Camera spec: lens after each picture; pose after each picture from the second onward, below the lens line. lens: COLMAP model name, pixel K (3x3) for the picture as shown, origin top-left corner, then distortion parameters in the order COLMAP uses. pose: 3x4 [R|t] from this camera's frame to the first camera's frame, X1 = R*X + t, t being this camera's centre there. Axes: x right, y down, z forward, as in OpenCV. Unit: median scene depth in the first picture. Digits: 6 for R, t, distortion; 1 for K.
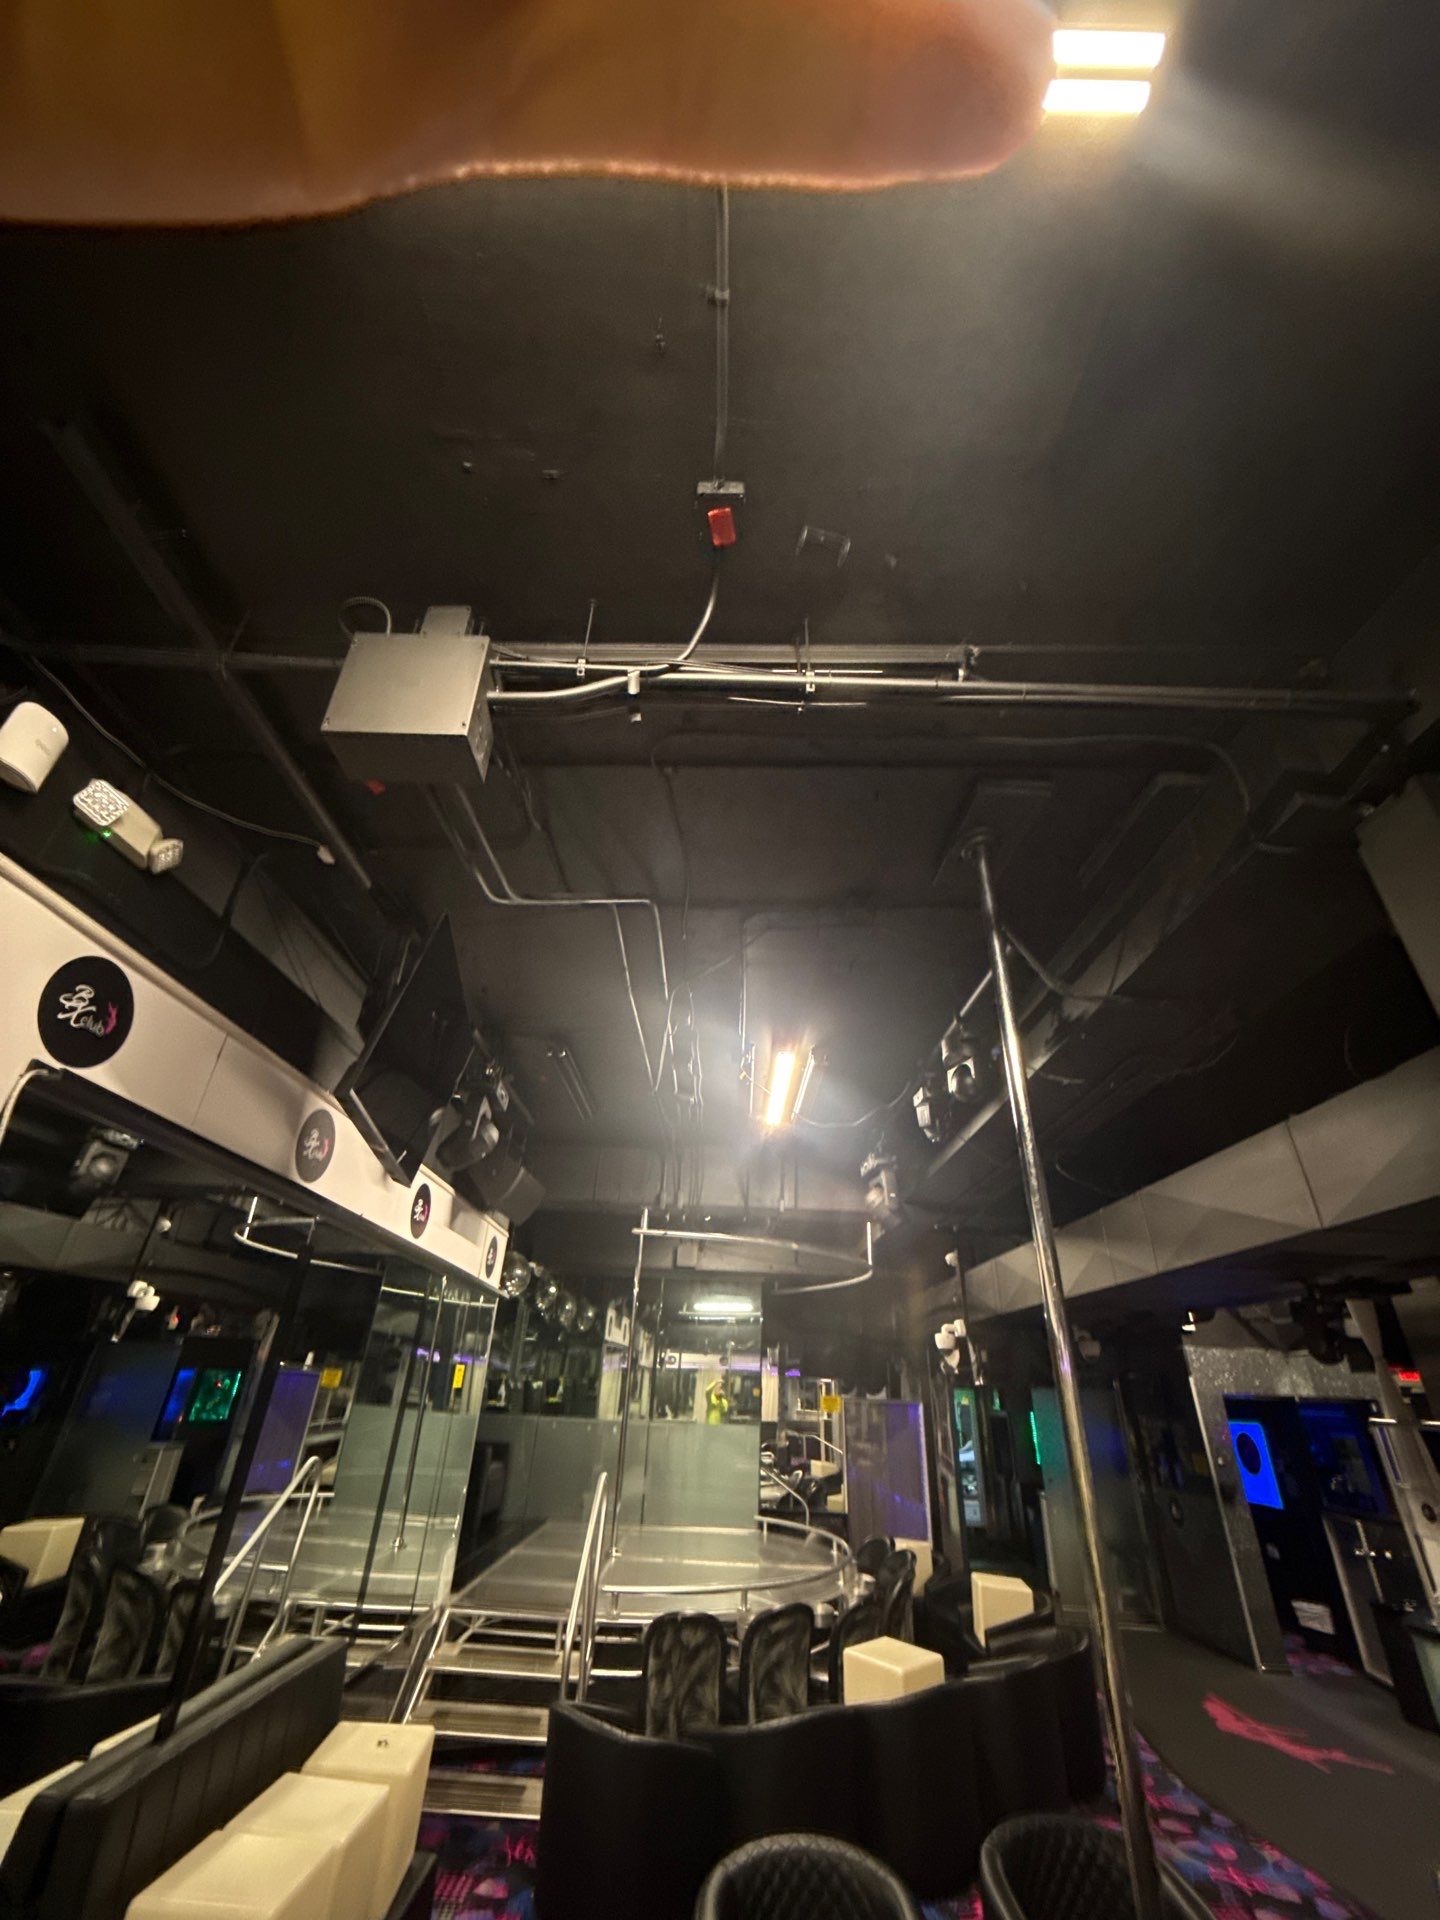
lens RADIAL K [[764.7, 0, 707.6], [0, 764.7, 961.9], [0, 0, 1]] dist [-0.000155, -0.000073]
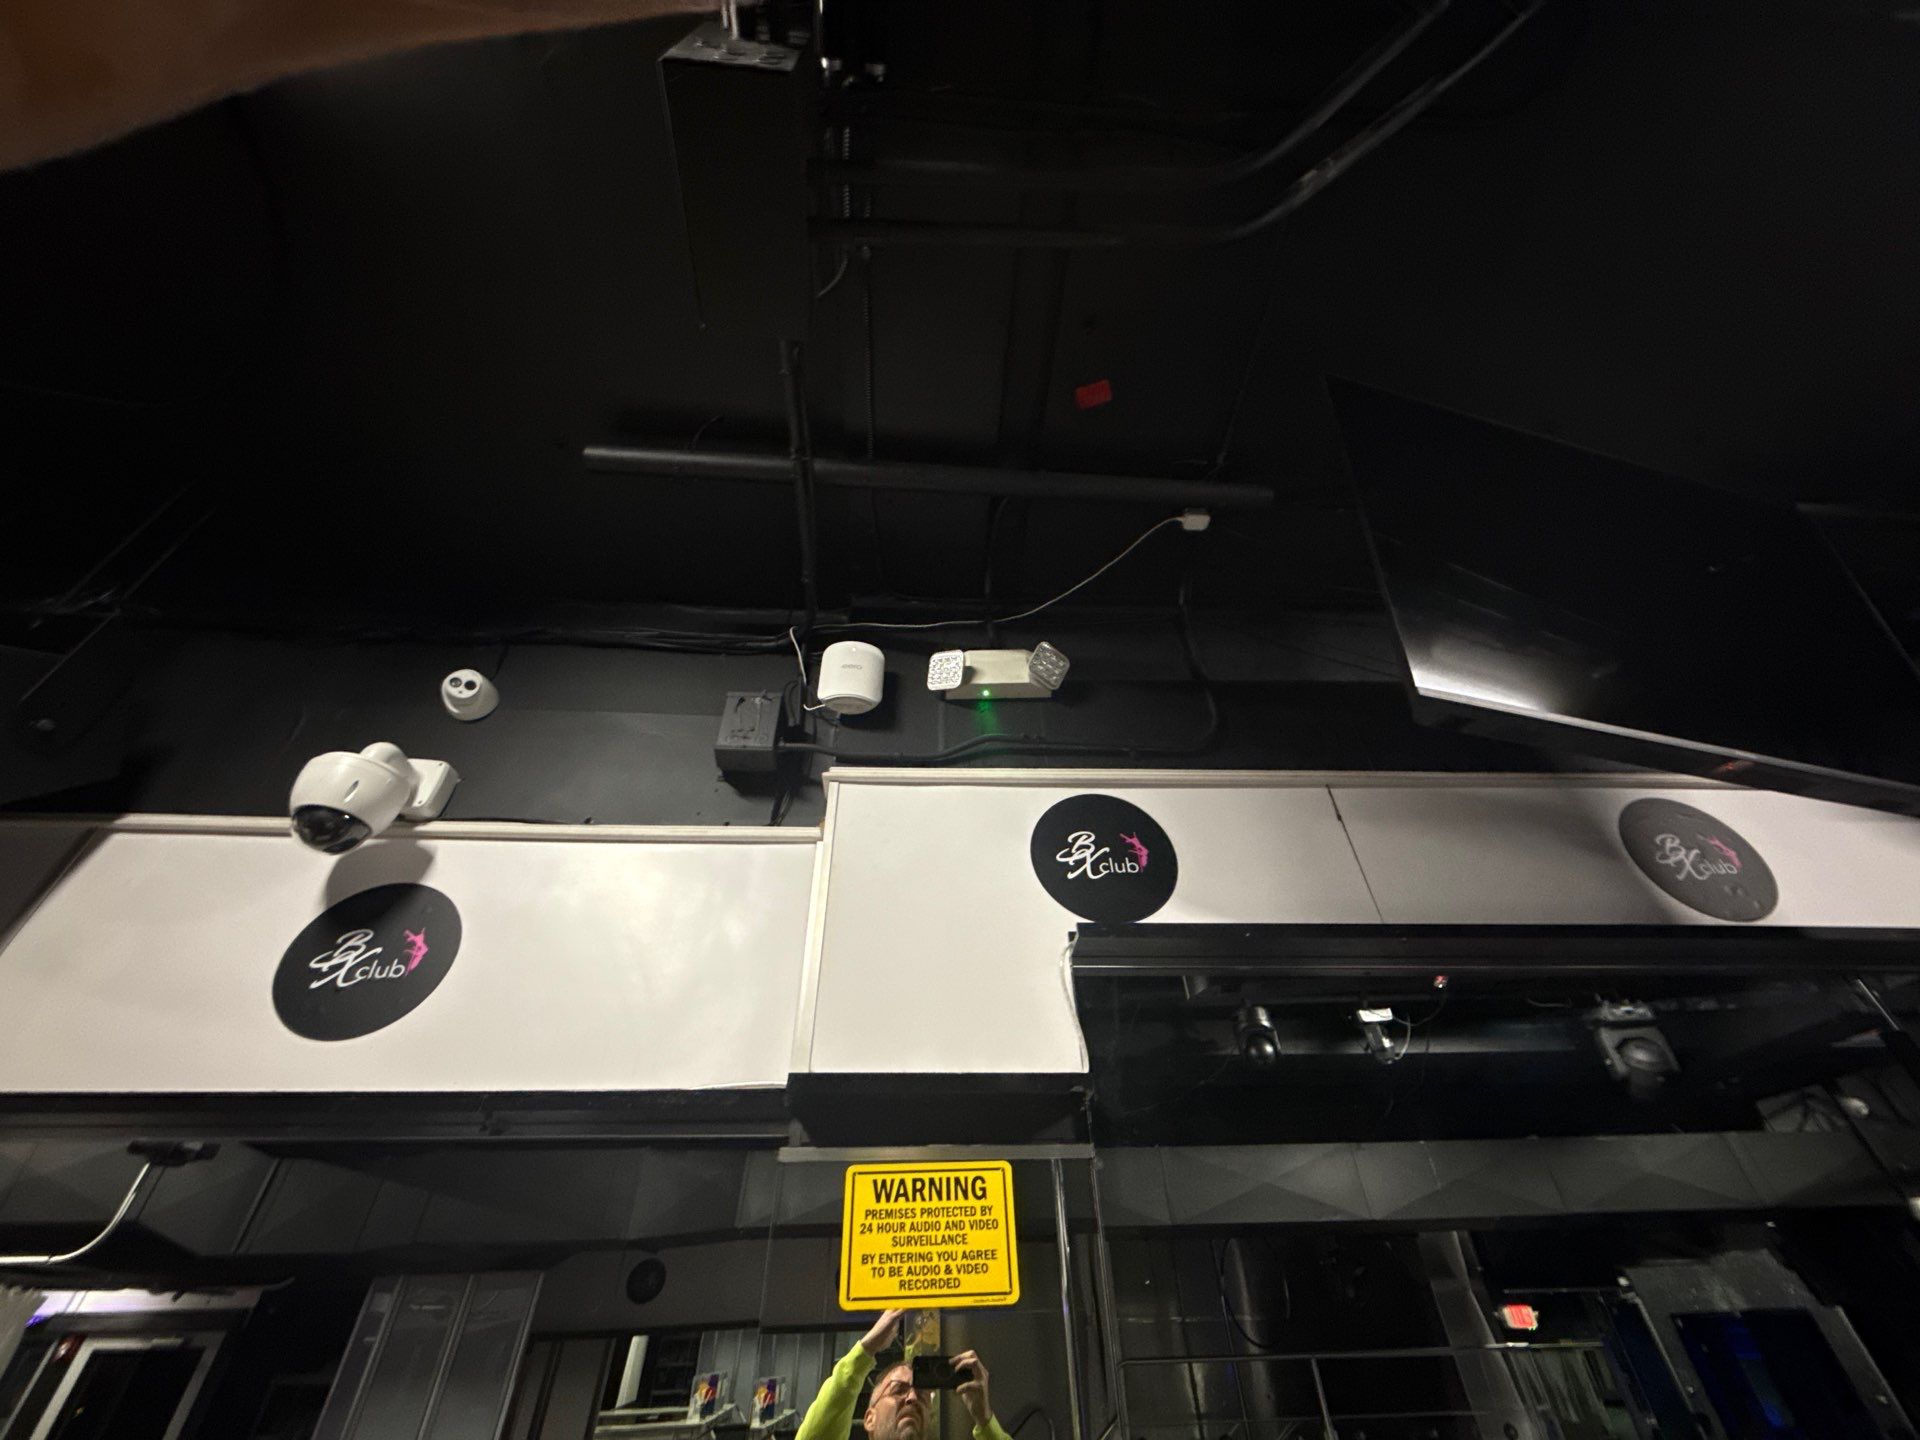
lens RADIAL K [[764.7, 0, 963.8], [0, 764.7, 713.2], [0, 0, 1]] dist [-0.000155, -0.000073]
pose [[0.078287, -0.682782, -0.726415, -0.128569], [0.514074, 0.651953, -0.557391, 0.254361], [0.854166, -0.329795, 0.402040, 0.480918]]
